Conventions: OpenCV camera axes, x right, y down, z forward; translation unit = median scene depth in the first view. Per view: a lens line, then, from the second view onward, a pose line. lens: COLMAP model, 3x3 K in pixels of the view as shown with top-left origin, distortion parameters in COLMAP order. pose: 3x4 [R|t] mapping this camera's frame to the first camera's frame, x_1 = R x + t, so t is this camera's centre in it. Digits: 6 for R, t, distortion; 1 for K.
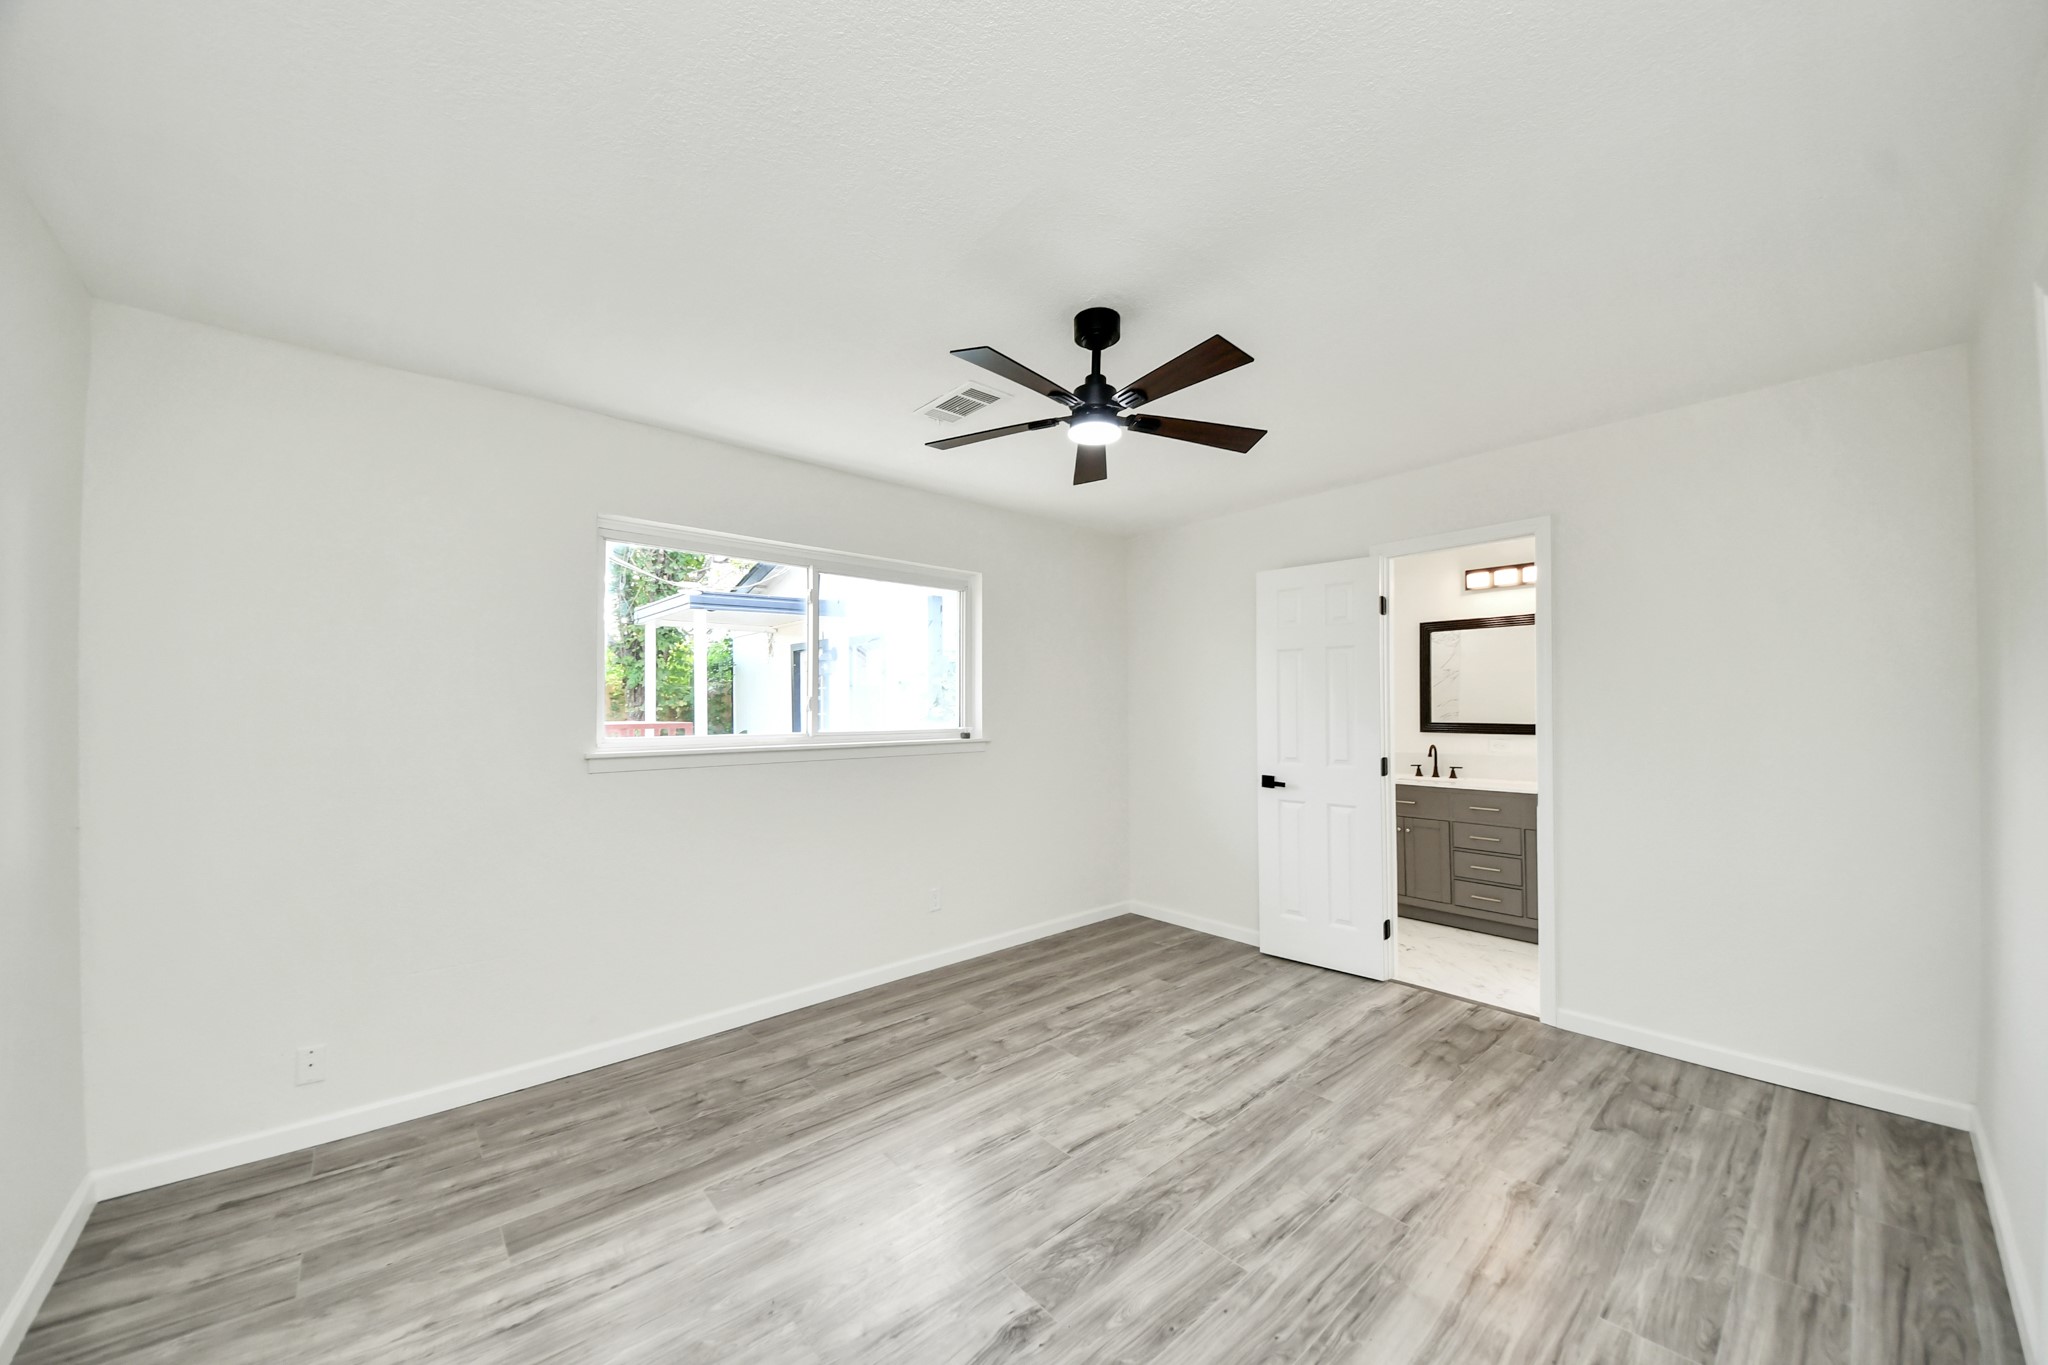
lens RADIAL K [[722.8, 0, 1022.1], [0, 722.8, 697.1], [0, 0, 1]] dist [0.038347, -0.024173]
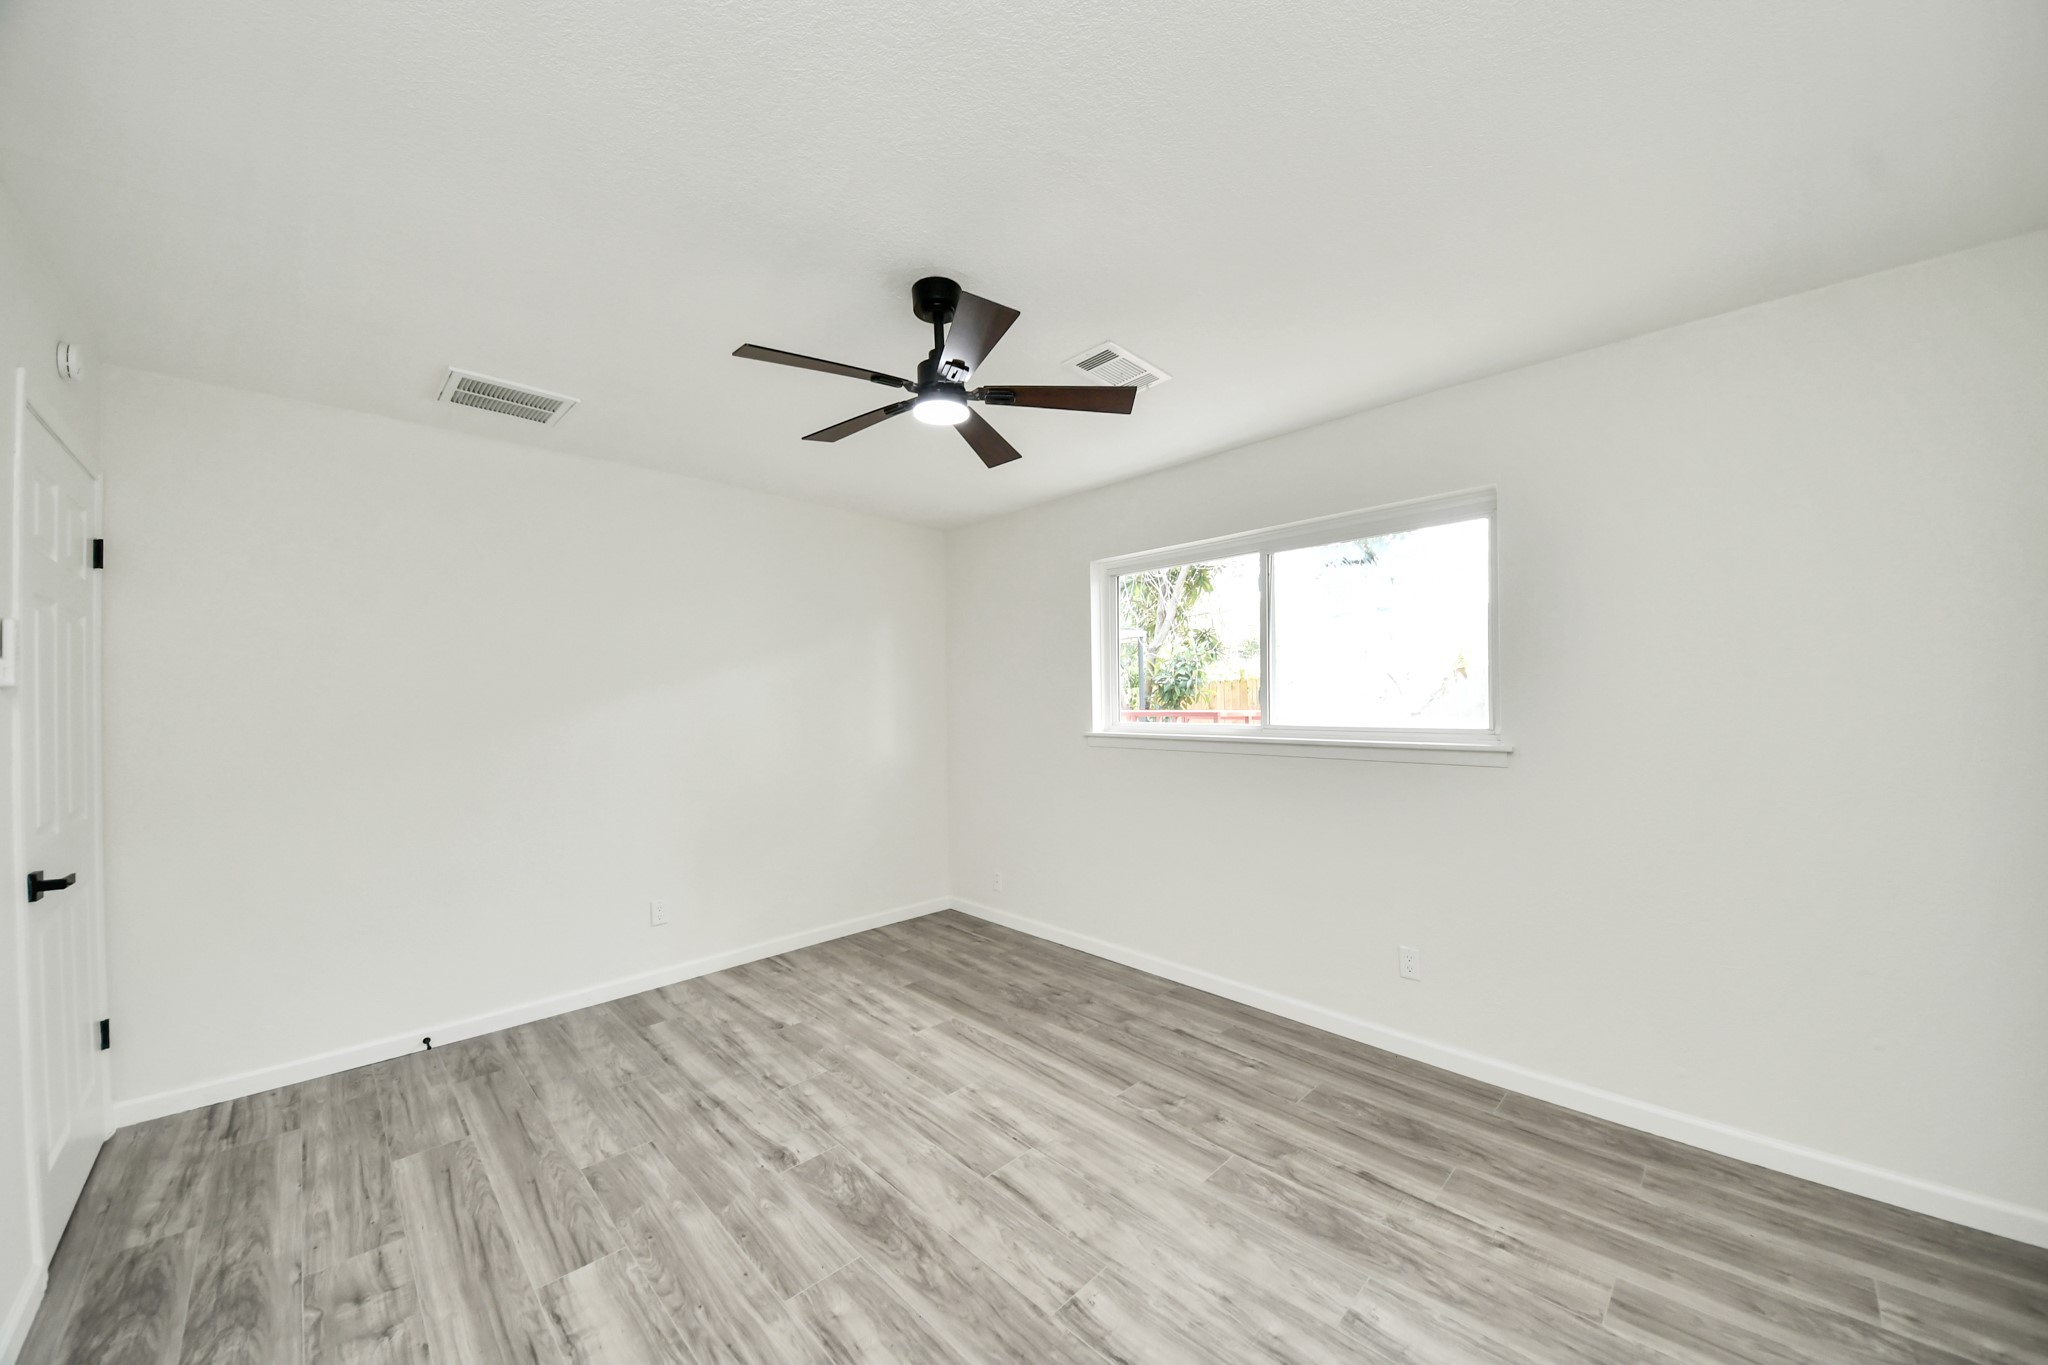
lens RADIAL K [[722.8, 0, 1022.1], [0, 722.8, 697.1], [0, 0, 1]] dist [0.038347, -0.024173]
pose [[0.072243, 0.003209, -0.997382, 0.912574], [0.018479, 0.999819, 0.004555, 0.009015], [0.997216, -0.018760, 0.072171, 0.901572]]
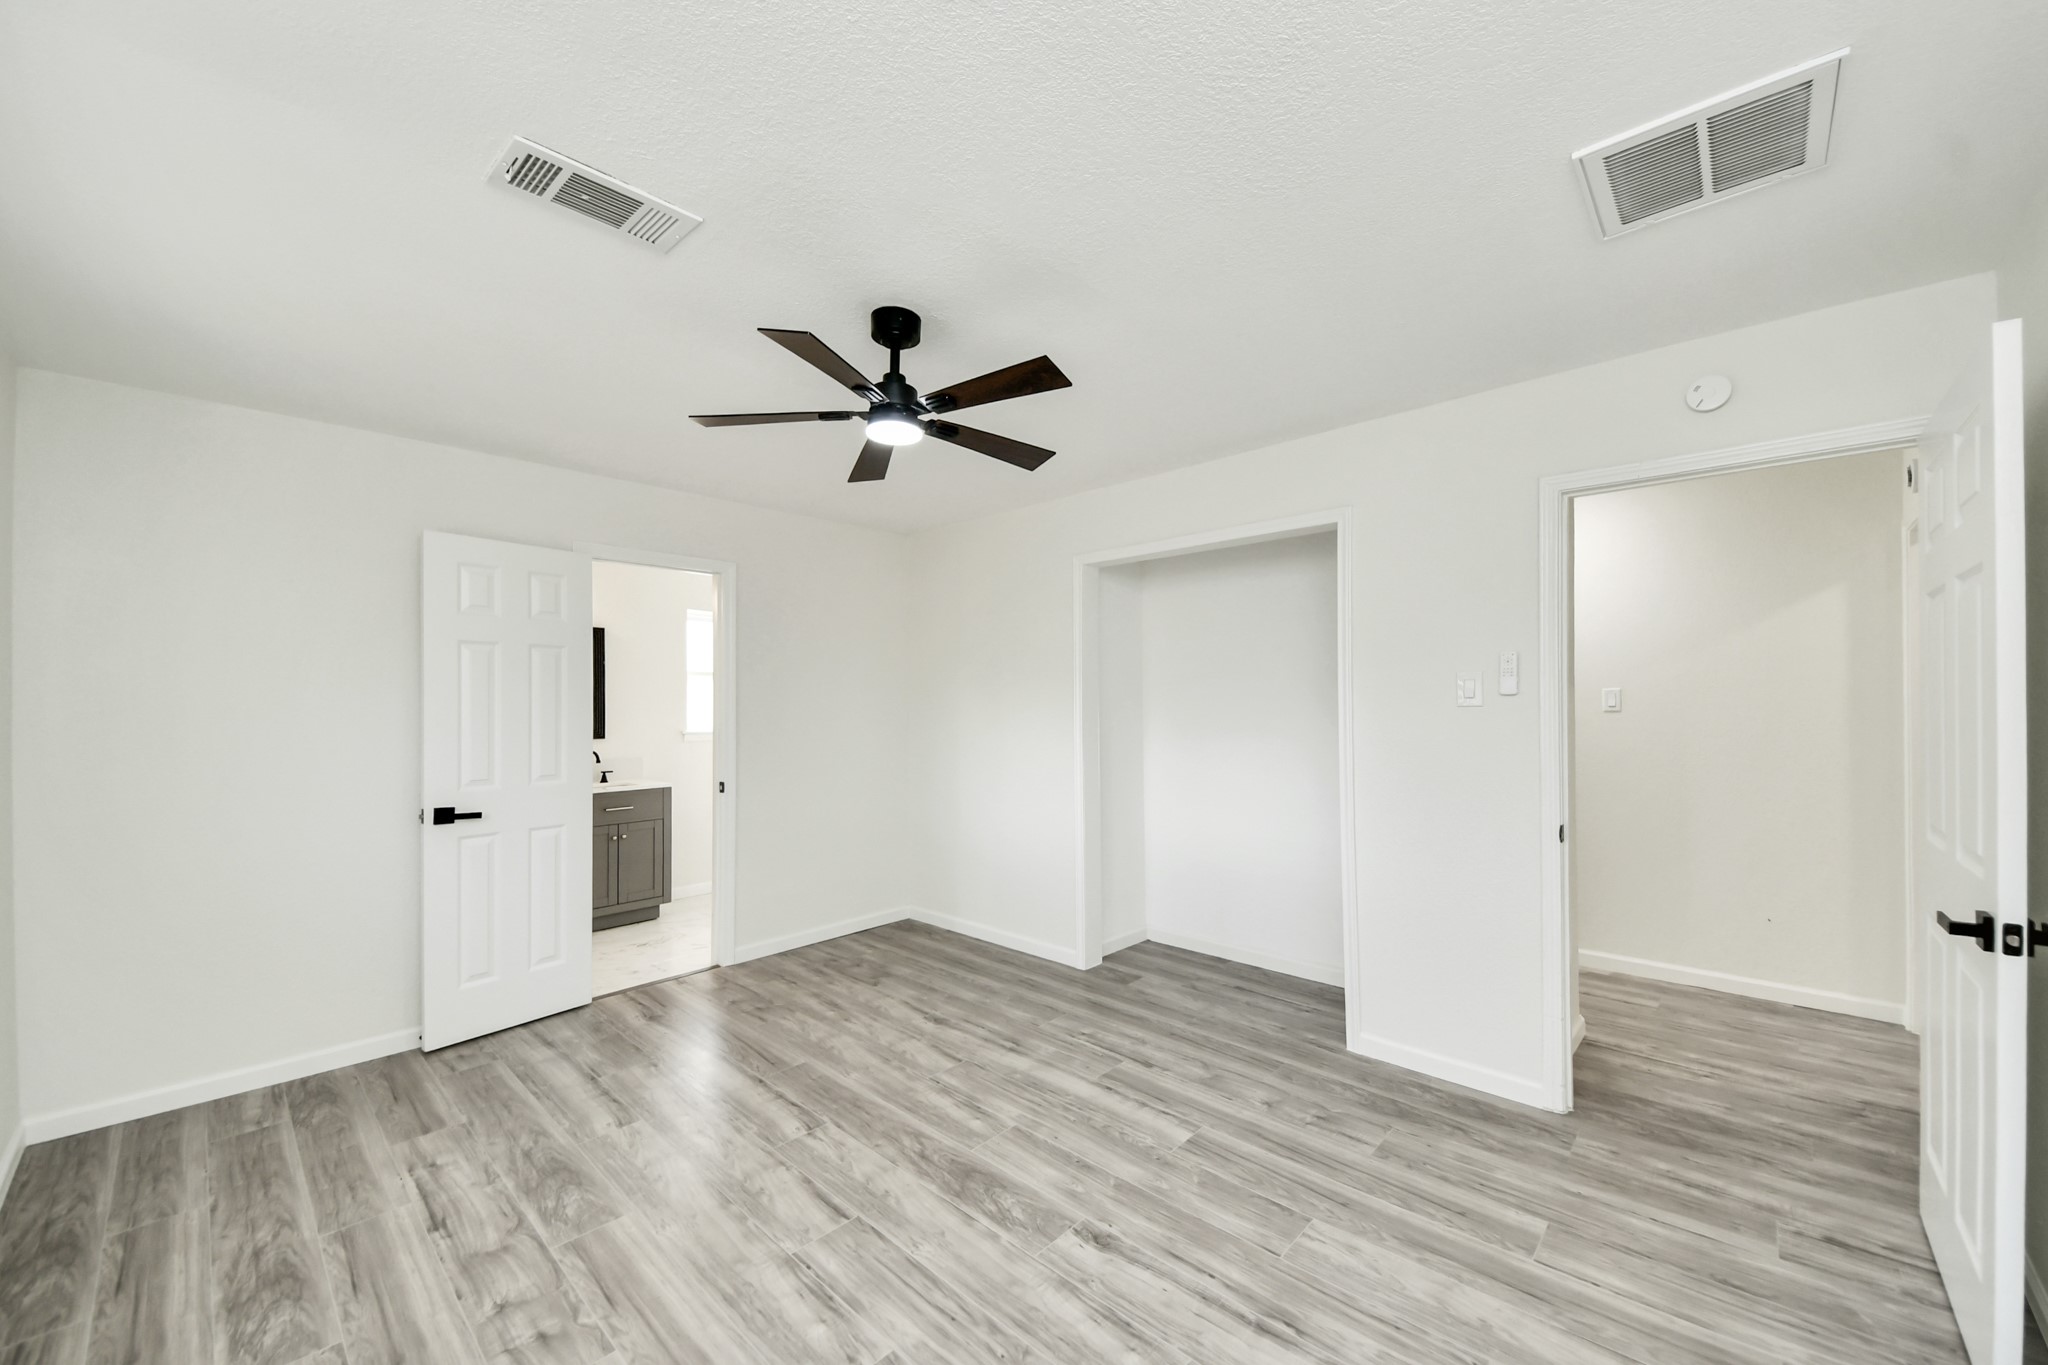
lens RADIAL K [[784.1, 0, 1013.0], [0, 784.1, 707.7], [0, 0, 1]] dist [0.000940, -0.008972]
pose [[-0.097463, 0.009497, 0.995194, -0.793570], [-0.002344, 0.999950, -0.009772, 0.035412], [-0.995236, -0.003285, -0.097436, 0.826980]]
